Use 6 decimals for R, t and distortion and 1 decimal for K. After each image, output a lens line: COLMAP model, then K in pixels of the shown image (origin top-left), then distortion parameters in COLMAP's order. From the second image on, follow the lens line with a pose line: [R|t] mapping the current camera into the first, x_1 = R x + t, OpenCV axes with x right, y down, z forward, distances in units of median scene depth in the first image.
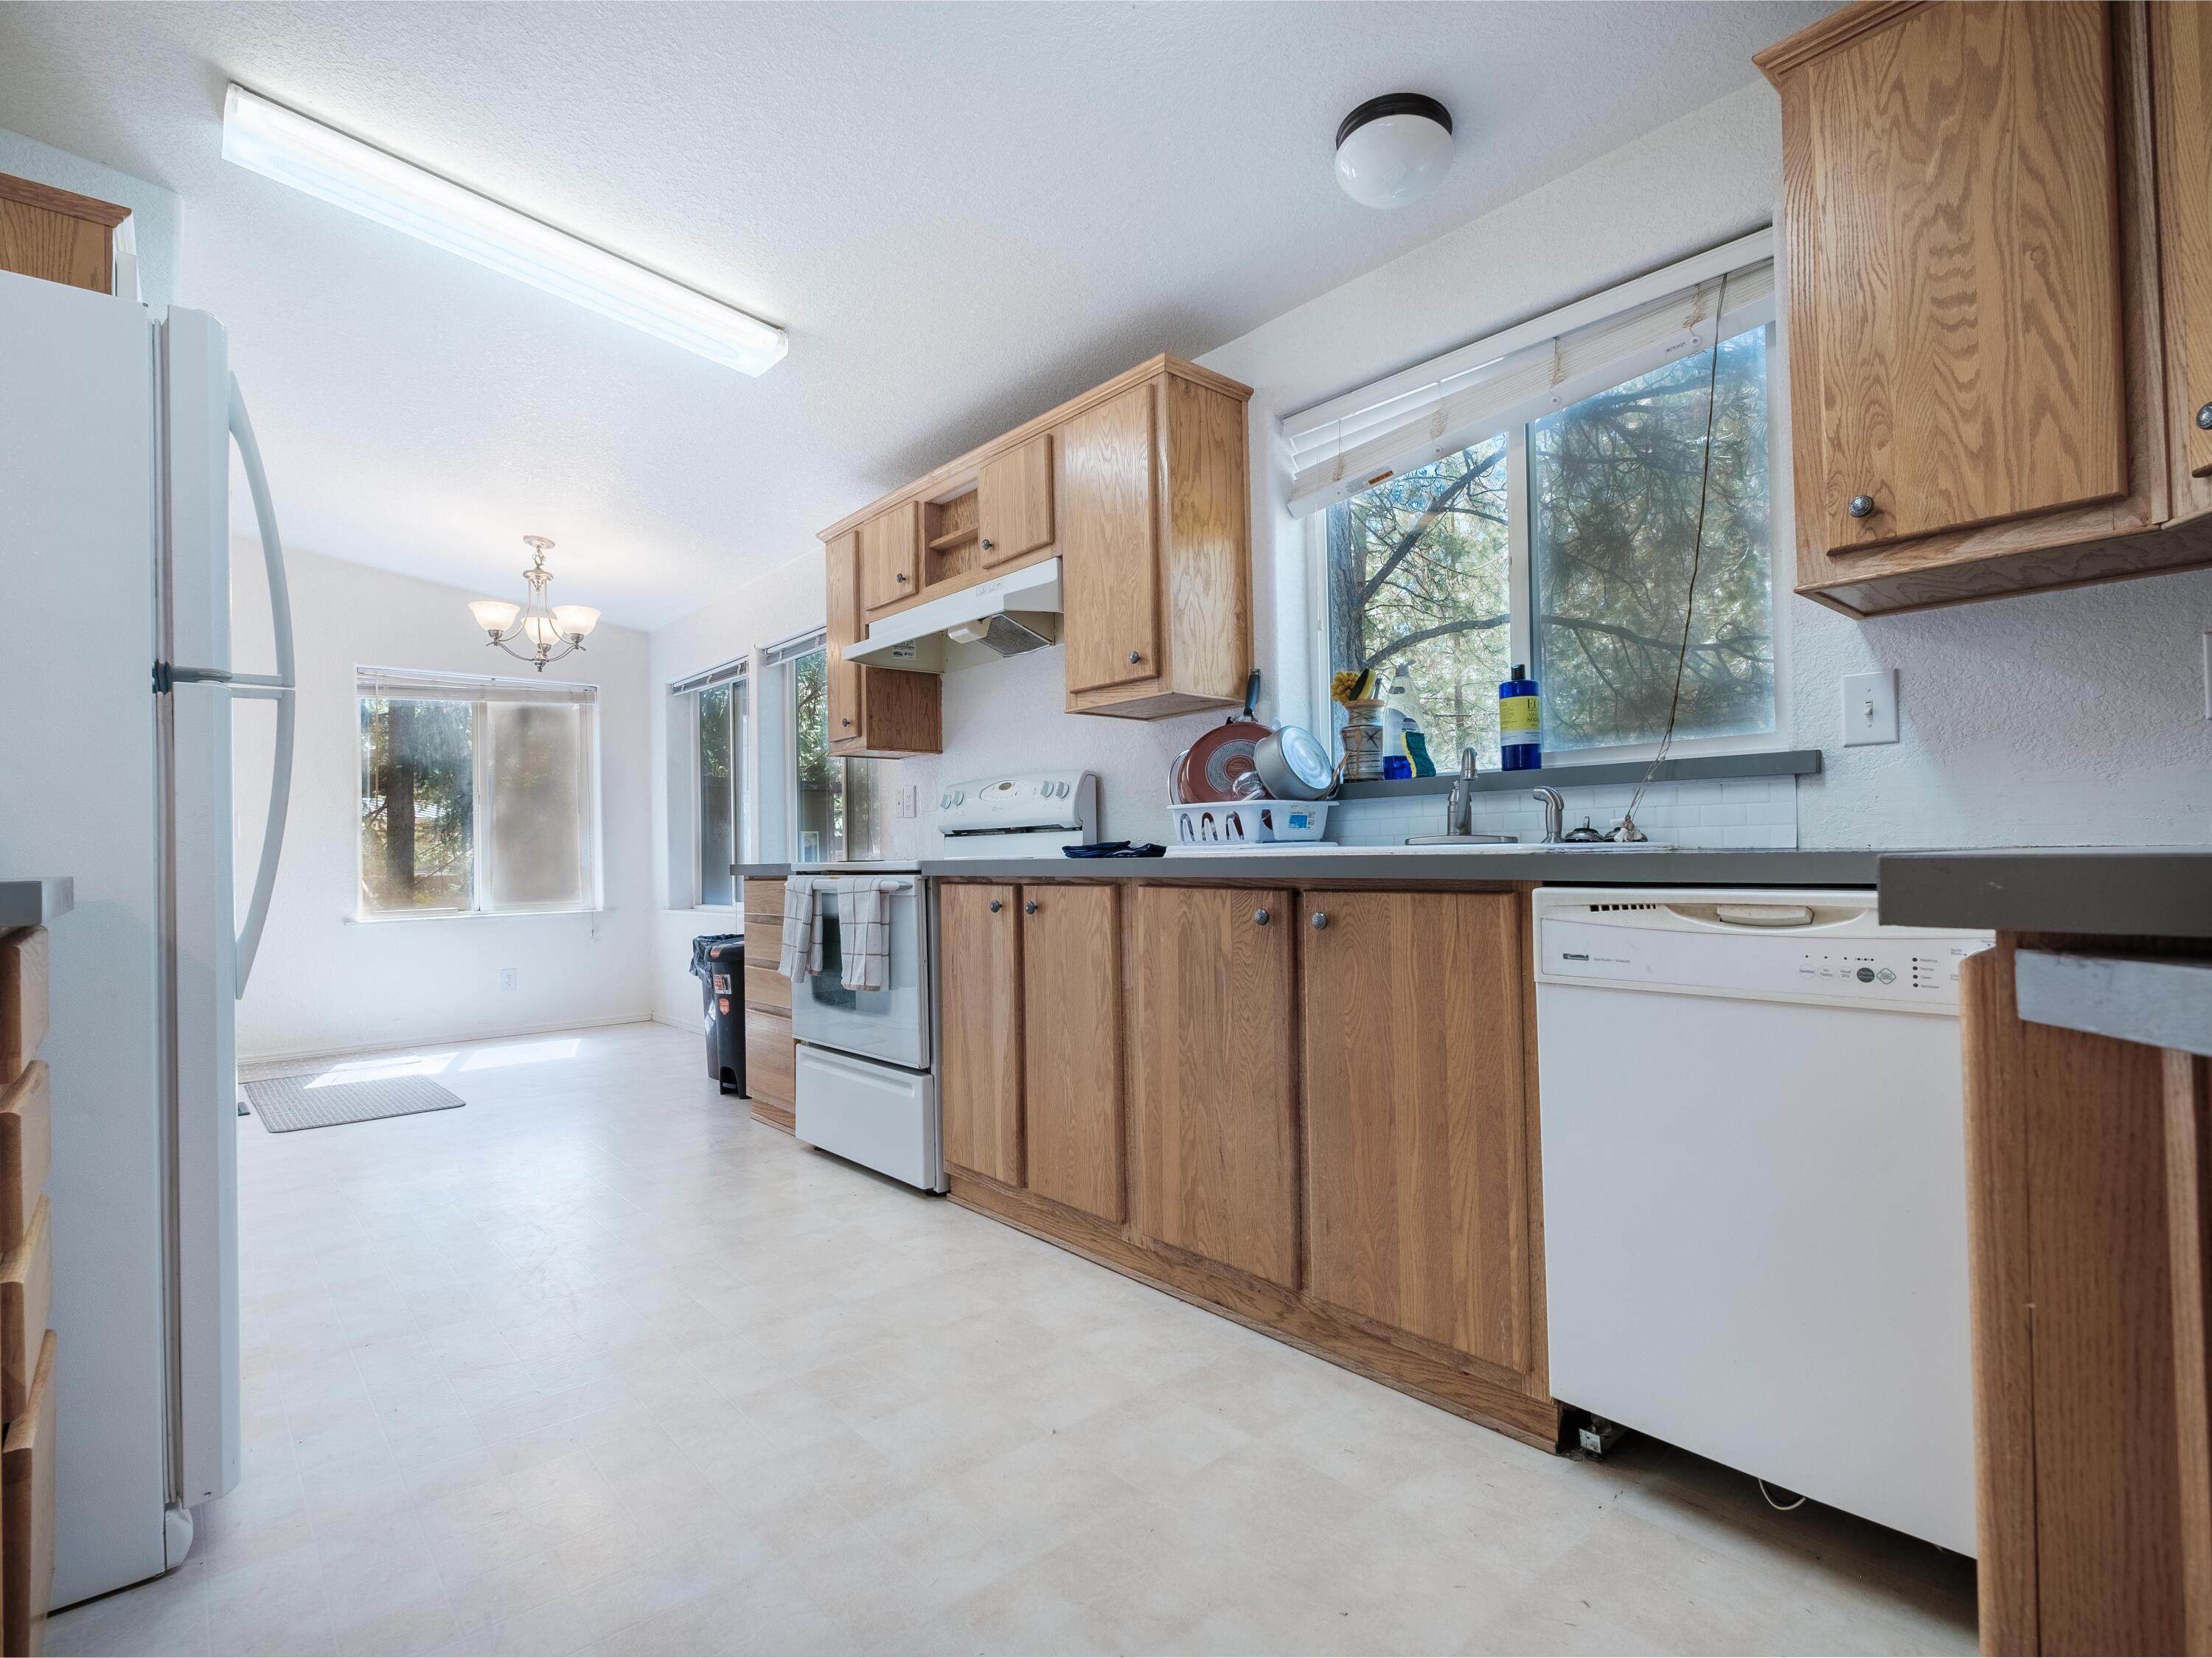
lens RADIAL K [[1087.2, 0, 1099.8], [0, 1087.2, 841.5], [0, 0, 1]] dist [-0.001048, -0.001075]
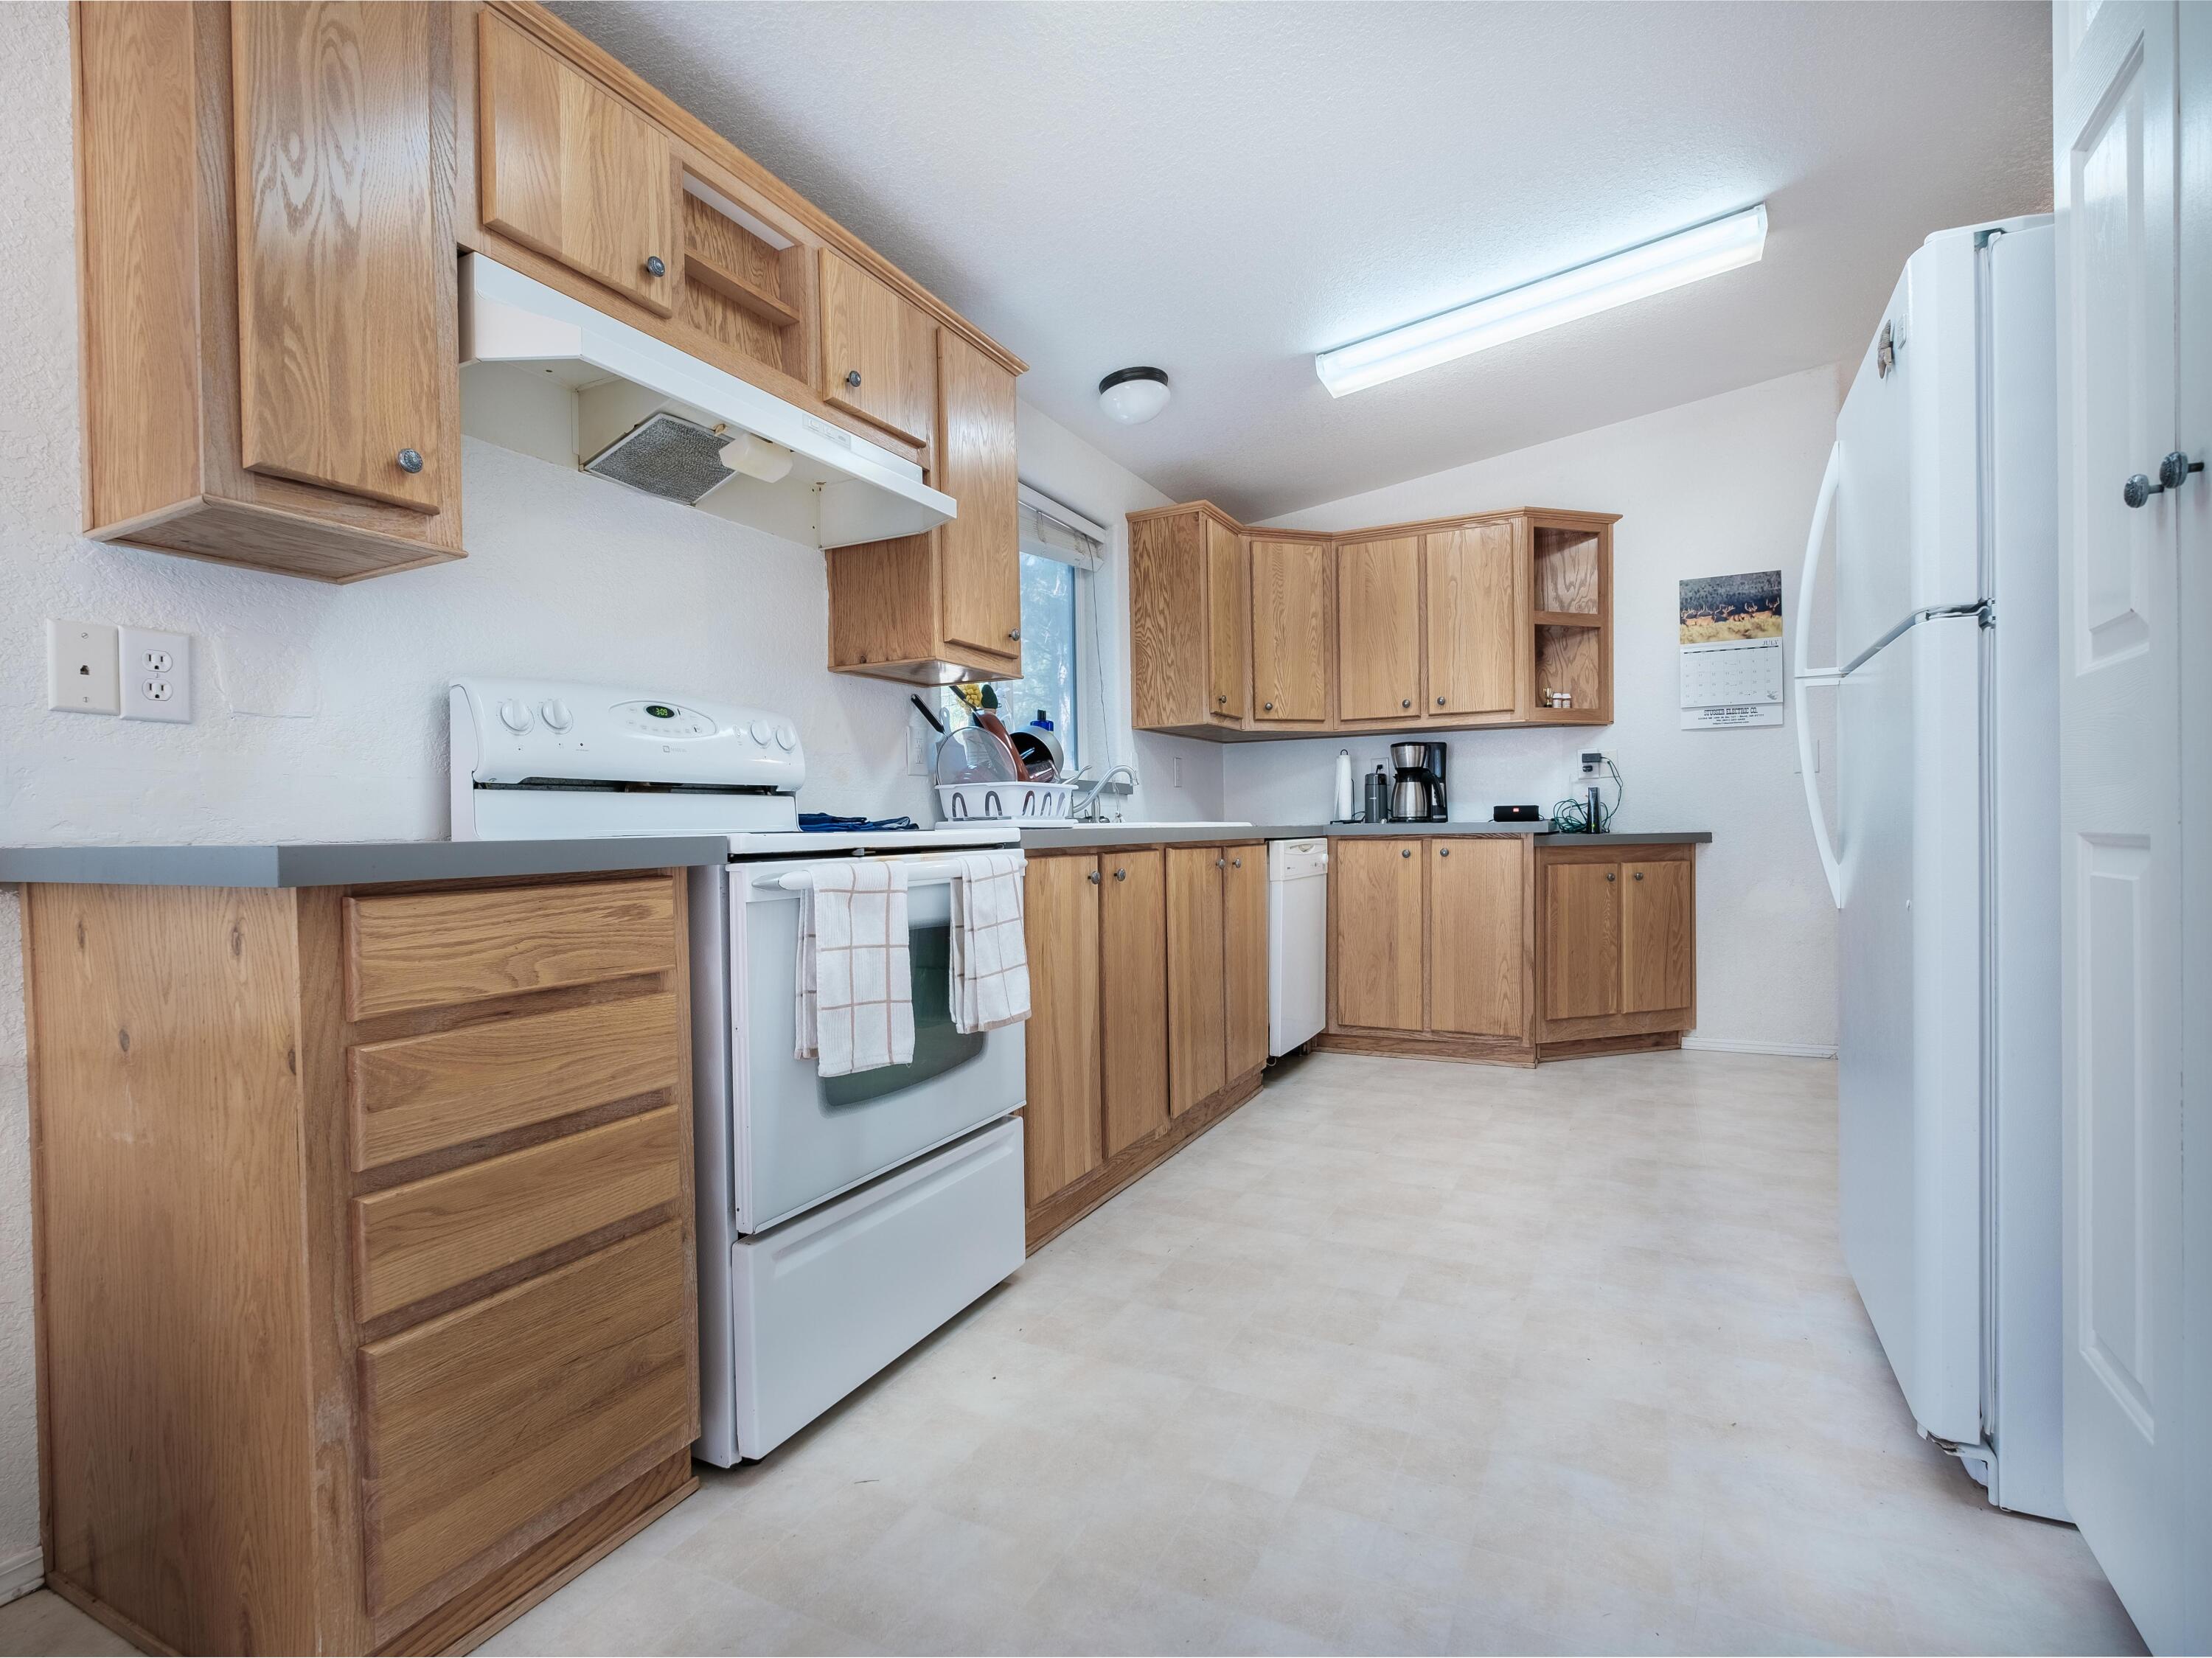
lens RADIAL K [[1087.2, 0, 1099.8], [0, 1087.2, 841.5], [0, 0, 1]] dist [-0.001048, -0.001075]
pose [[-0.381919, 0.011867, 0.924120, -1.058044], [0.012276, 0.999894, -0.007766, 0.039383], [-0.924114, 0.008379, -0.382024, 1.481007]]
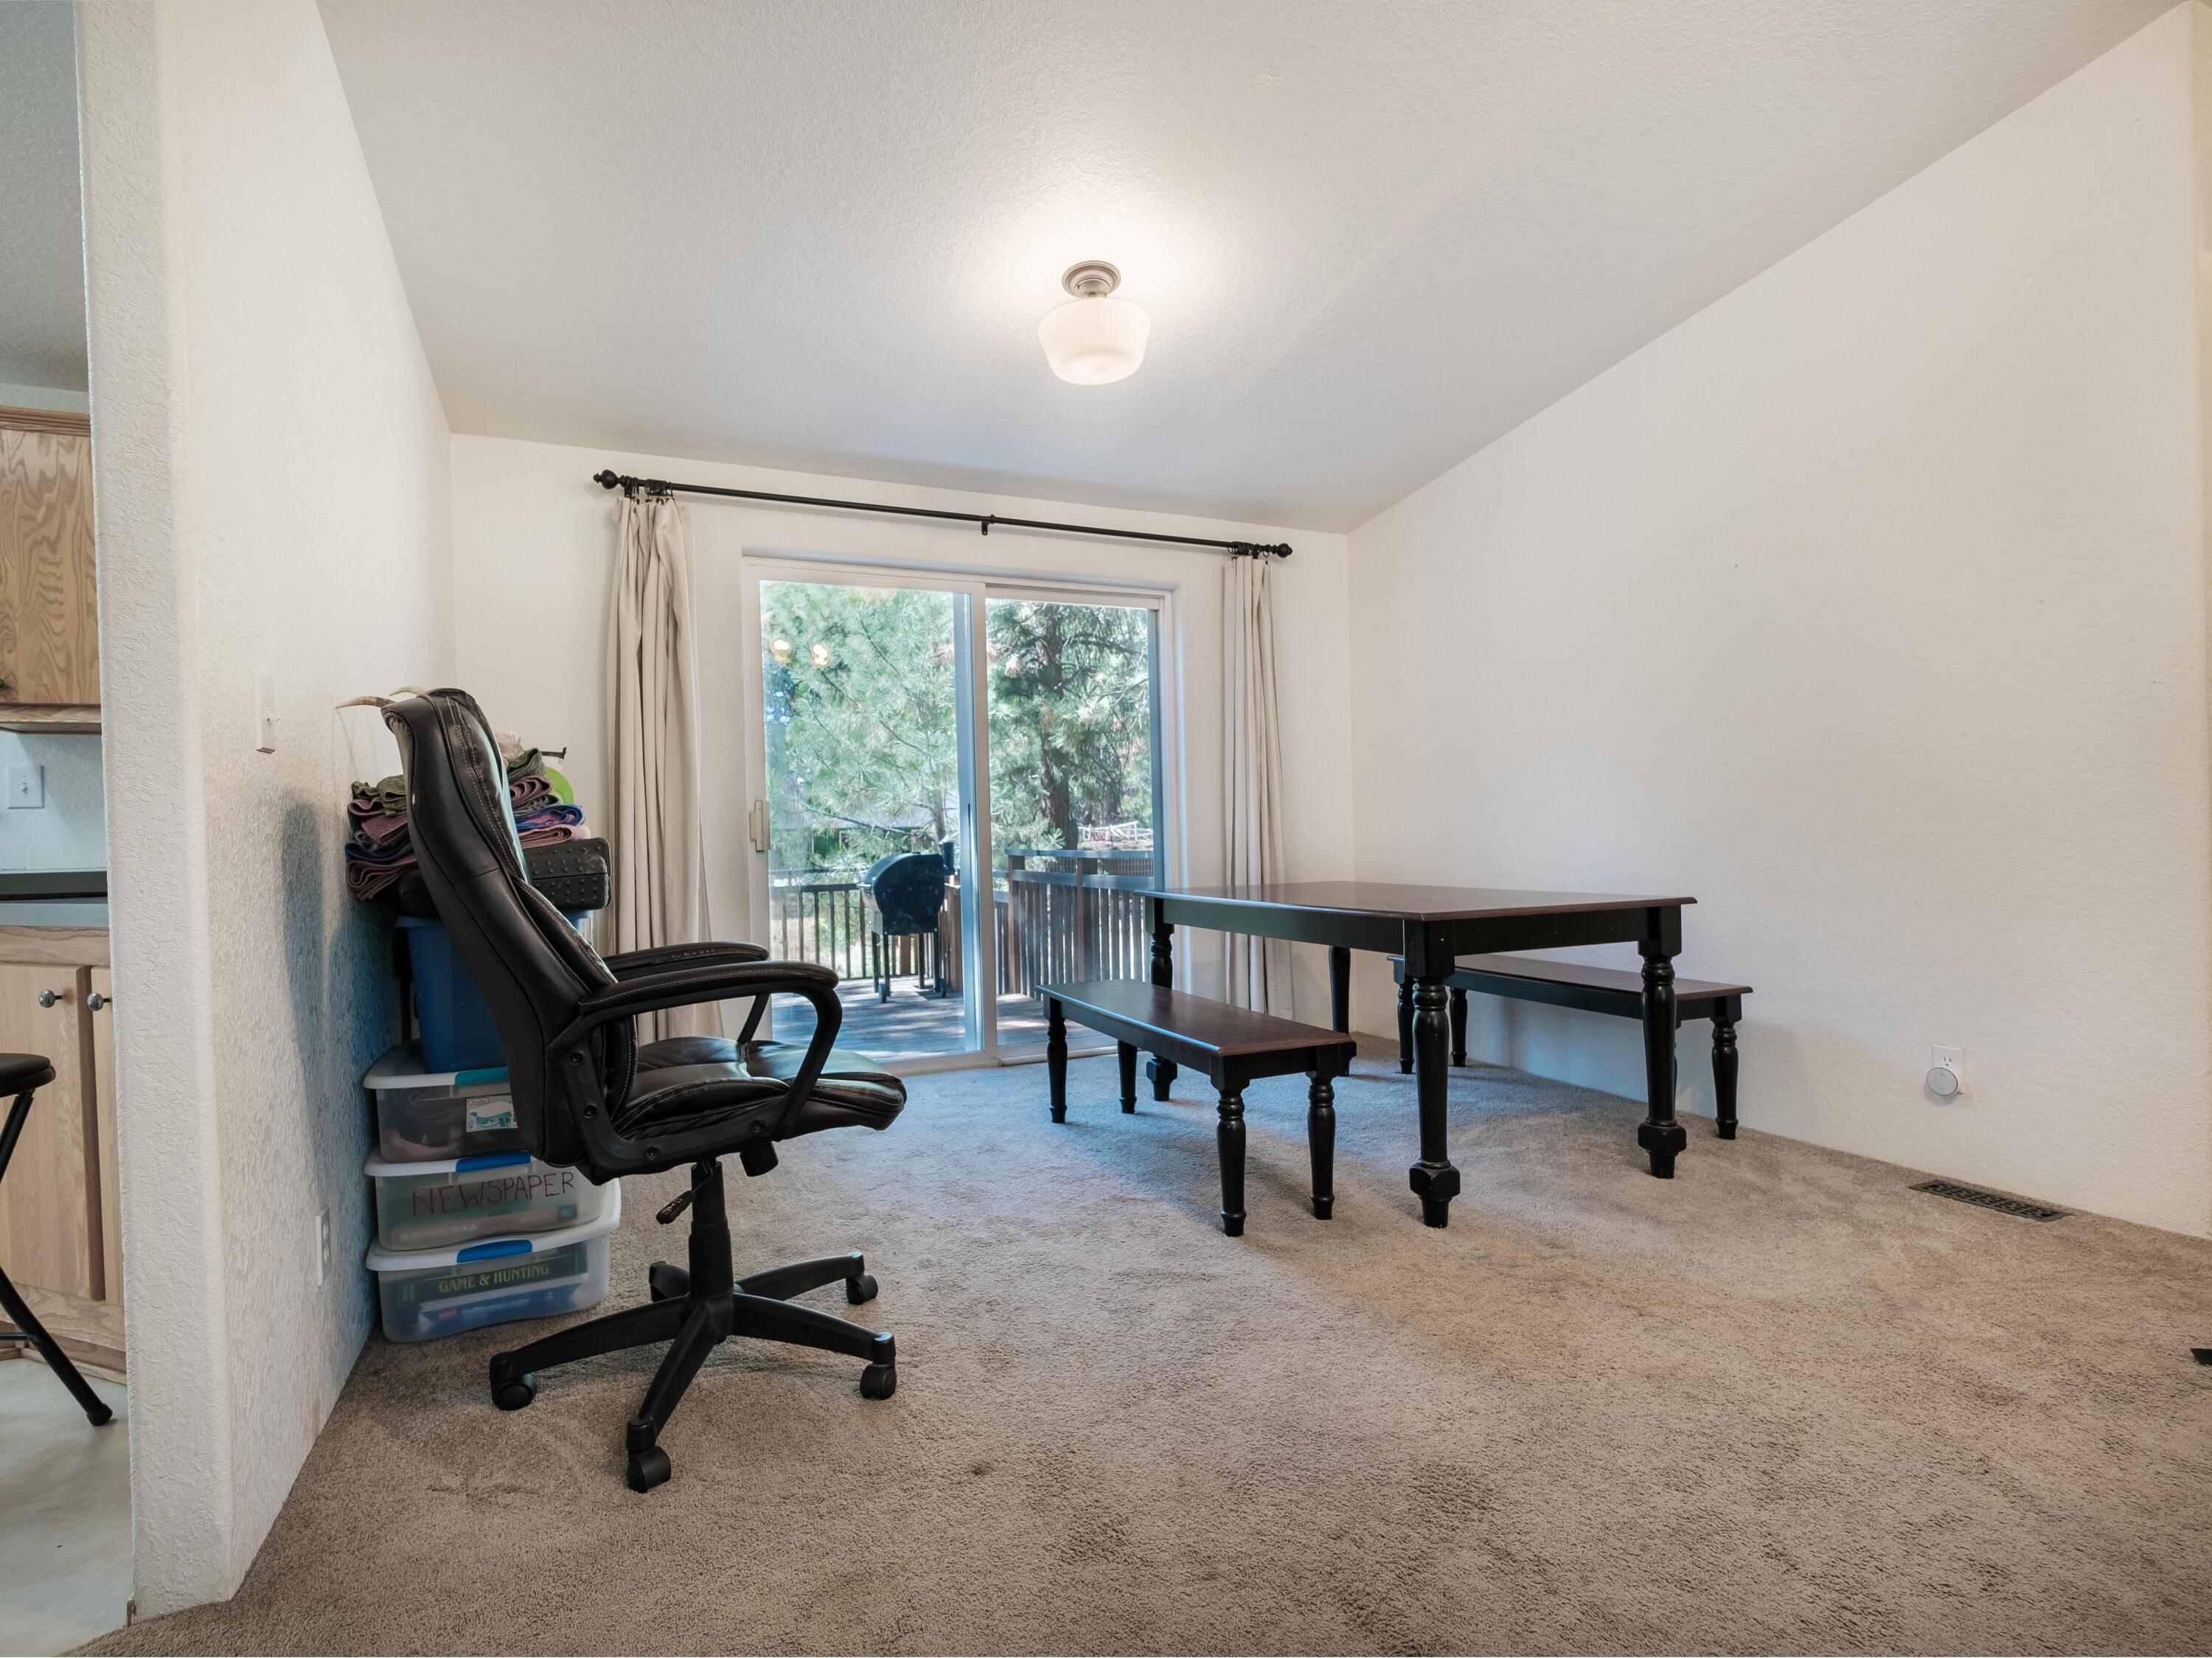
lens RADIAL K [[1087.2, 0, 1099.8], [0, 1087.2, 841.5], [0, 0, 1]] dist [-0.001048, -0.001075]
pose [[0.290955, 0.007112, 0.956710, -0.313805], [0.003558, 0.999957, -0.008516, -0.012677], [-0.956730, 0.005882, 0.290917, -0.814926]]
